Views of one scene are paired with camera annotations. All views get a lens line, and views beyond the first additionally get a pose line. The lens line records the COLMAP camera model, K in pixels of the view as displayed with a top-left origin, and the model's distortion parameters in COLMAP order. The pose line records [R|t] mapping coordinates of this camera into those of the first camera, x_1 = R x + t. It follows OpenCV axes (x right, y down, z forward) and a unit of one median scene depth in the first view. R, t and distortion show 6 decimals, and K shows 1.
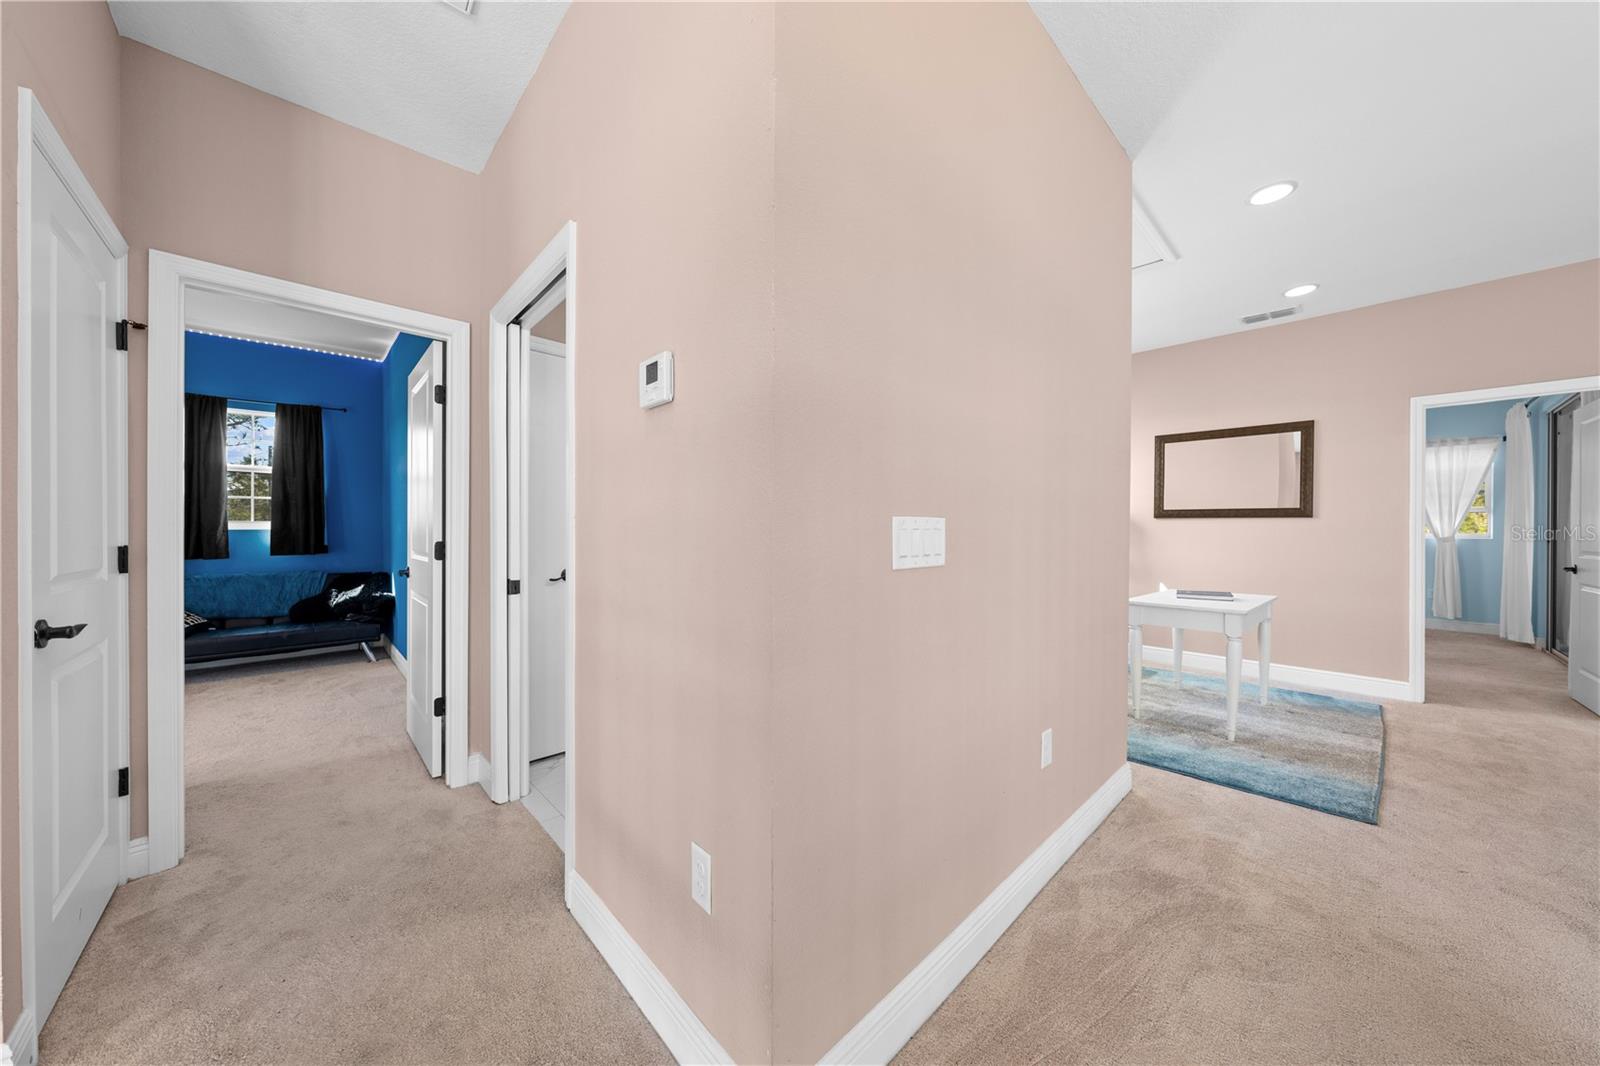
lens RADIAL K [[544.9, 0, 800.6], [0, 544.9, 534.0], [0, 0, 1]] dist [-0.001901, -0.000371]
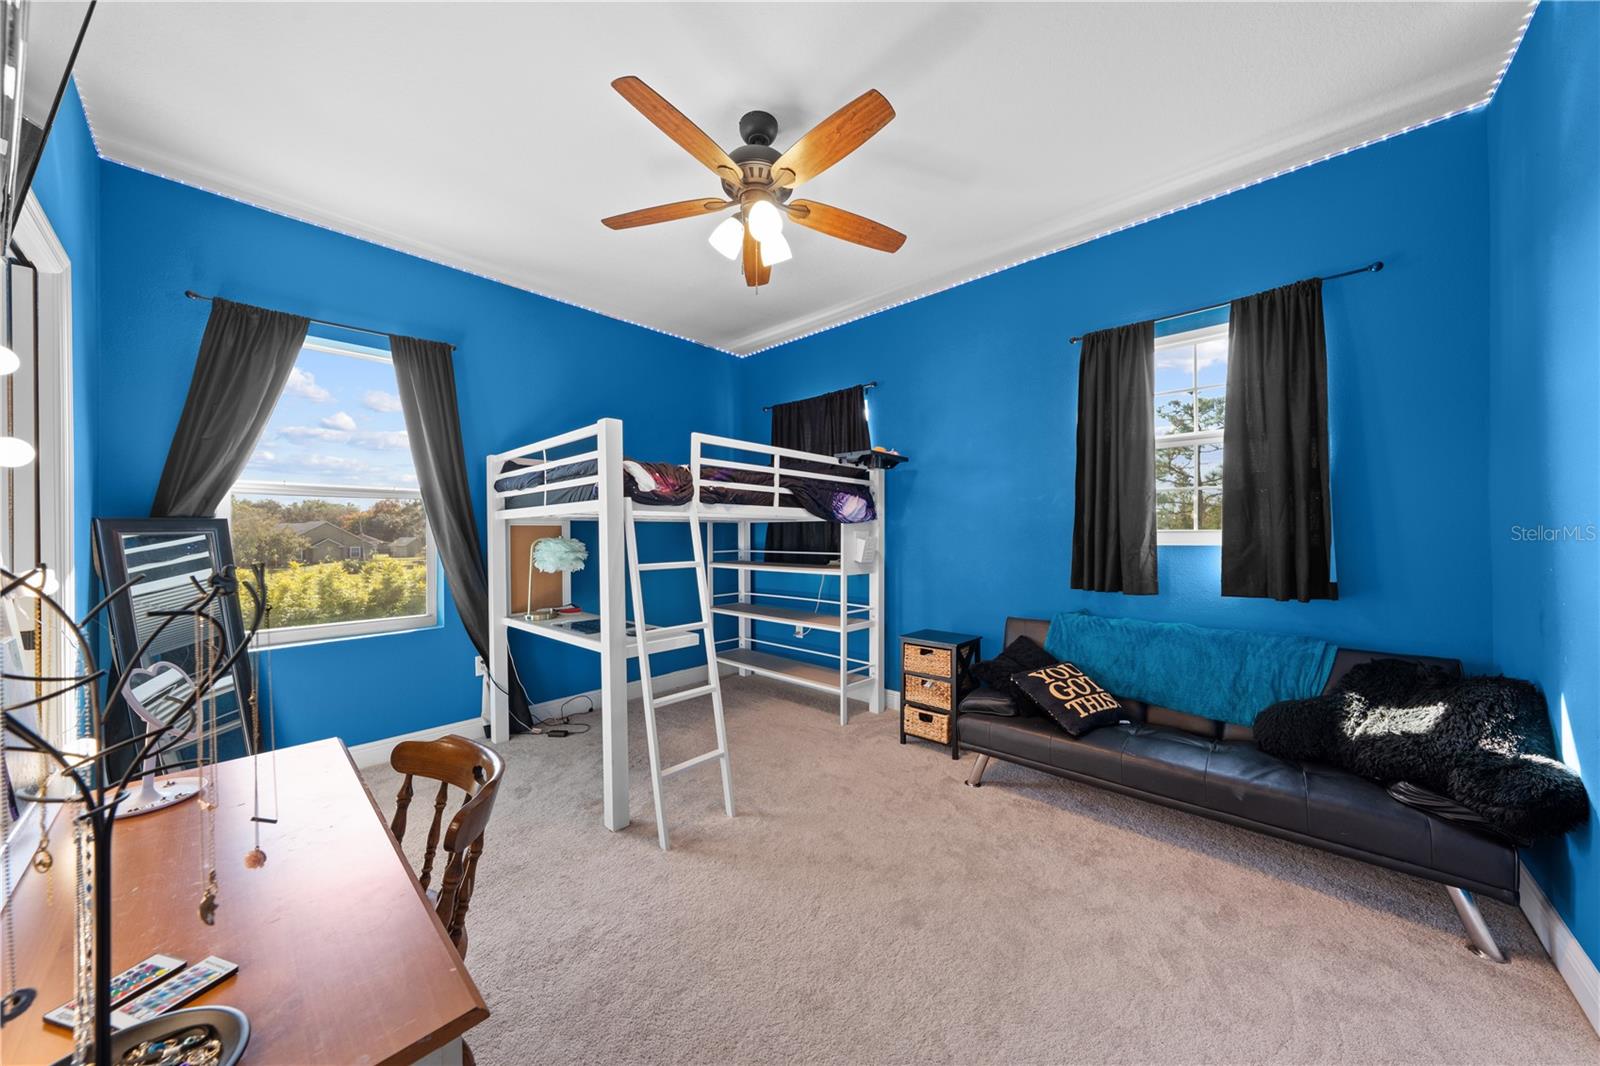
lens RADIAL K [[544.9, 0, 803.4], [0, 544.9, 530.9], [0, 0, 1]] dist [-0.001901, -0.000371]
pose [[0.099317, -0.003747, -0.995049, -0.493143], [0.001527, 0.999992, -0.003613, -0.021639], [0.995055, -0.001160, 0.099322, 0.546900]]
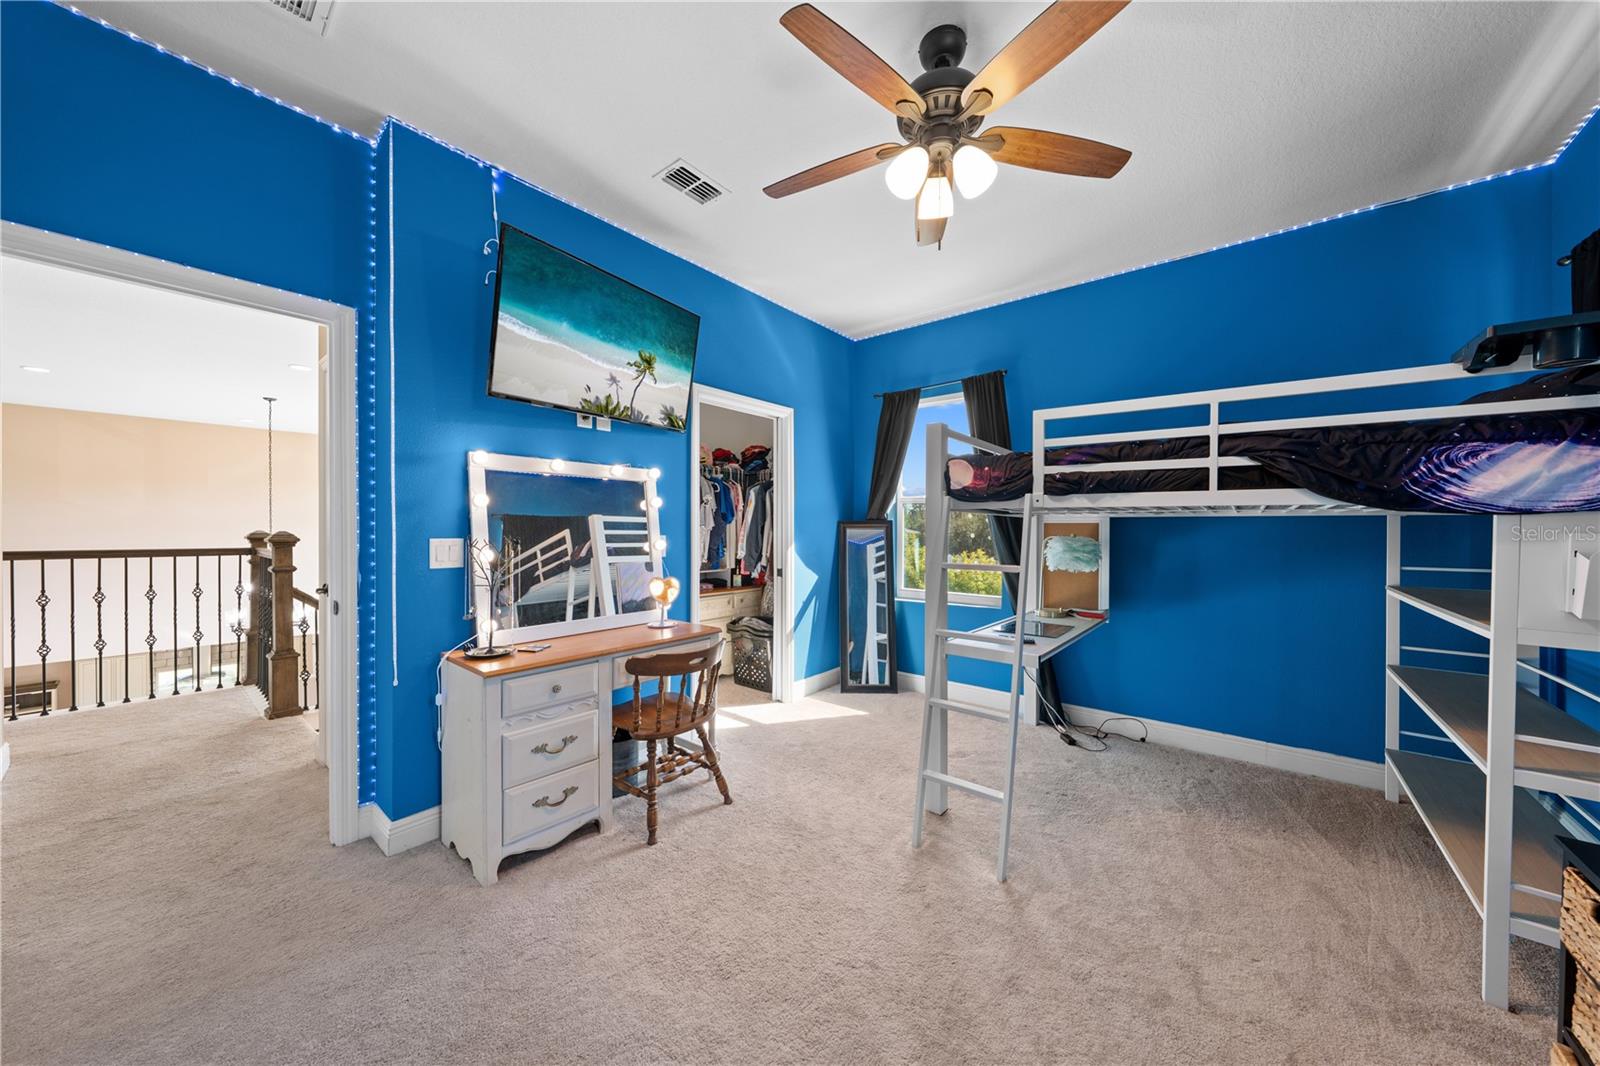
lens RADIAL K [[544.9, 0, 803.0], [0, 544.9, 531.1], [0, 0, 1]] dist [-0.001901, -0.000371]
pose [[-0.989329, -0.008147, -0.145474, -0.965130], [-0.009667, 0.999906, 0.009743, -0.026818], [0.145381, 0.011046, -0.989314, 1.122361]]
